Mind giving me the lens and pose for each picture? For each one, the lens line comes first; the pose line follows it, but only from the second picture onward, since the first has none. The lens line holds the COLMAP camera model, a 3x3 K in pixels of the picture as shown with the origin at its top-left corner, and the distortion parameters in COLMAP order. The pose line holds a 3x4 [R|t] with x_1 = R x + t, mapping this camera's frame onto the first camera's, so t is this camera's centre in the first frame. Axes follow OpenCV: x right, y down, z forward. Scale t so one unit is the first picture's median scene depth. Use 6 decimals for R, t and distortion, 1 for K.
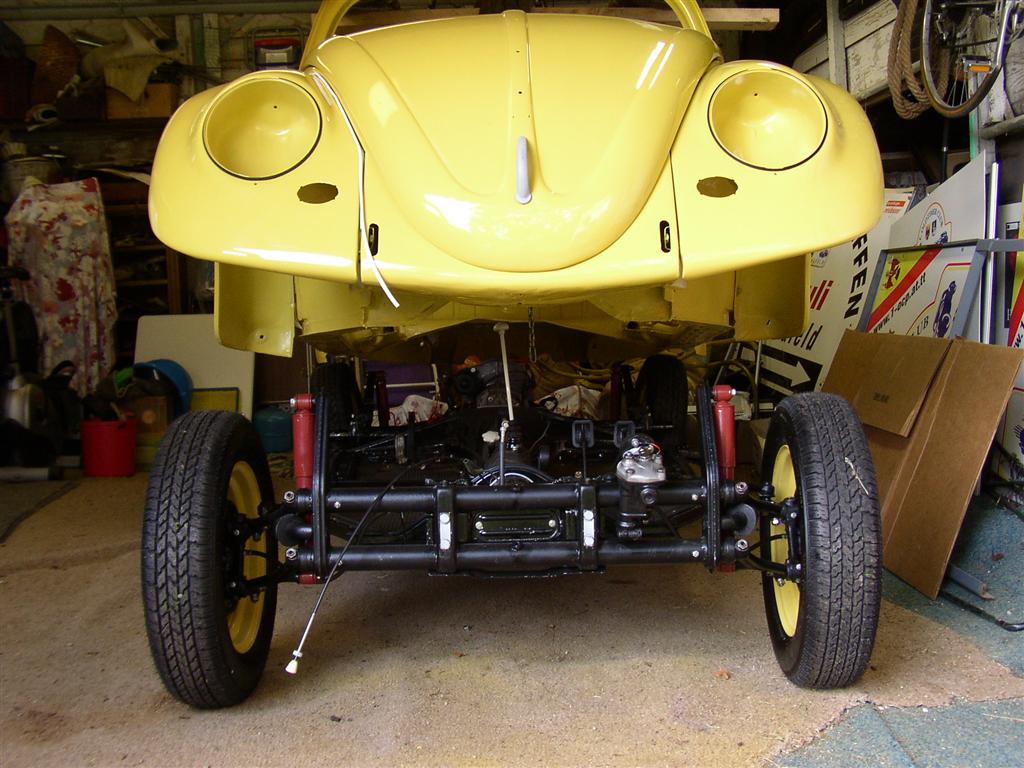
lens RADIAL K [[1350.2, 0, 508.9], [0, 1350.2, 354.6], [0, 0, 1]] dist [-0.122727, 0.515889]
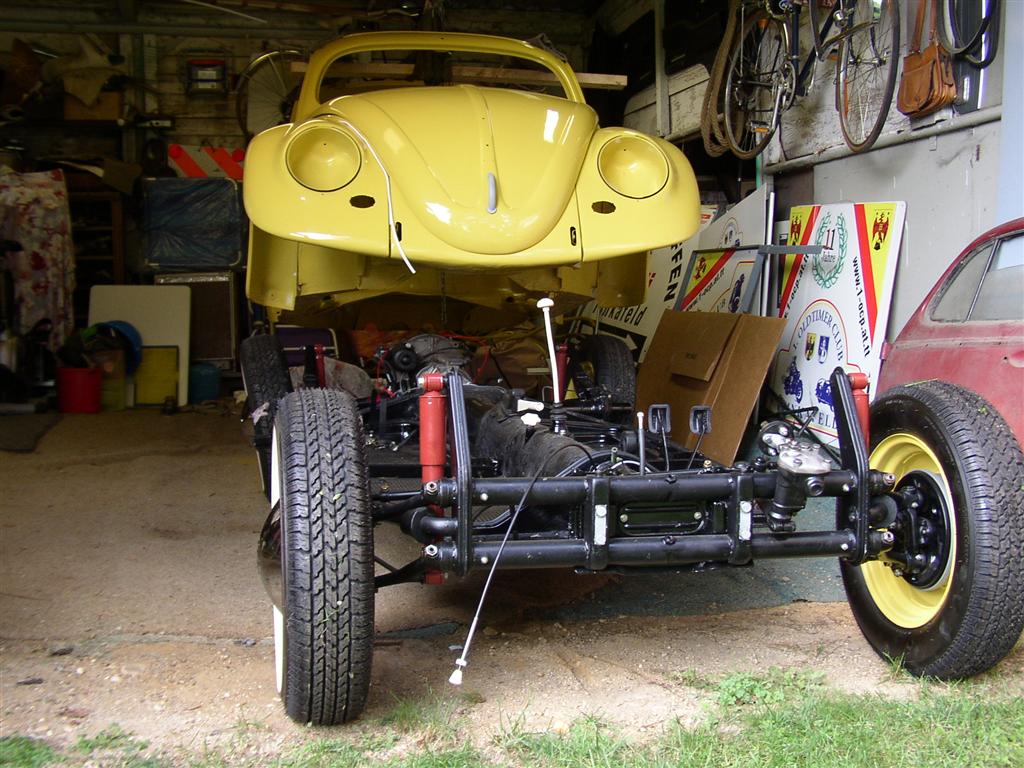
lens RADIAL K [[1350.2, 0, 508.9], [0, 1350.2, 354.6], [0, 0, 1]] dist [-0.122727, 0.515889]
pose [[0.989486, 0.023668, 0.142678, -0.087700], [-0.024199, 0.999705, 0.001988, 0.025867], [-0.142589, -0.005420, 0.989767, -0.286863]]
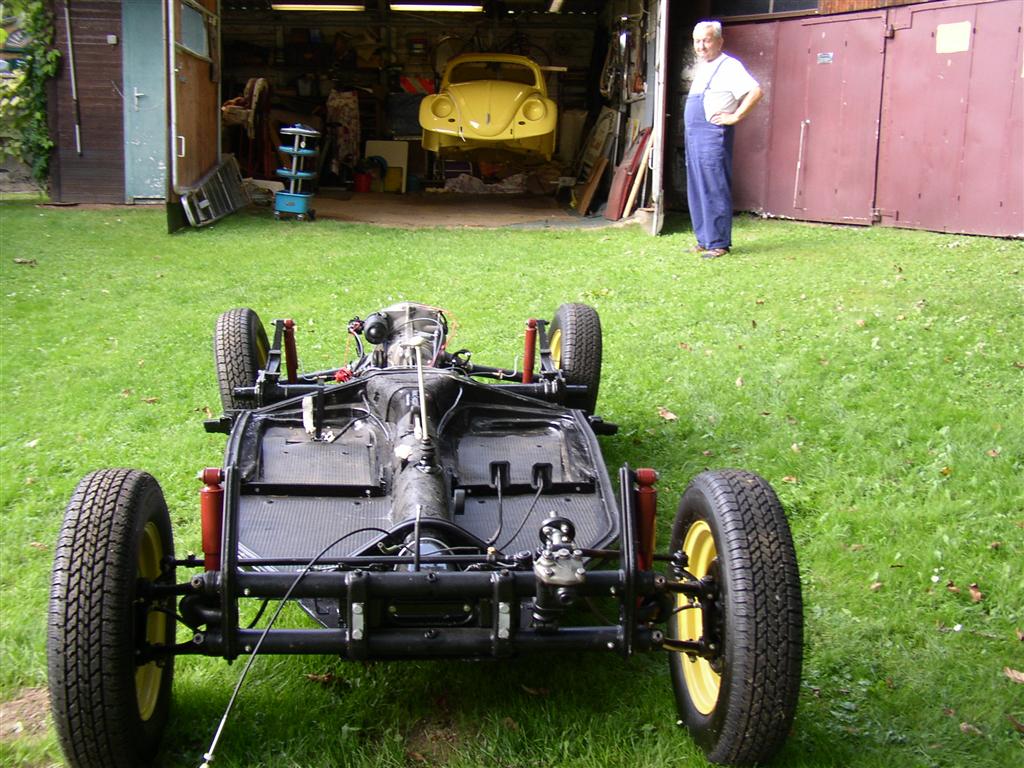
lens RADIAL K [[1350.2, 0, 508.9], [0, 1350.2, 354.6], [0, 0, 1]] dist [-0.122727, 0.515889]
pose [[0.998019, 0.058958, -0.021964, 0.127098], [-0.056046, 0.991733, 0.115429, 0.086358], [0.028588, -0.113970, 0.993073, -2.138621]]
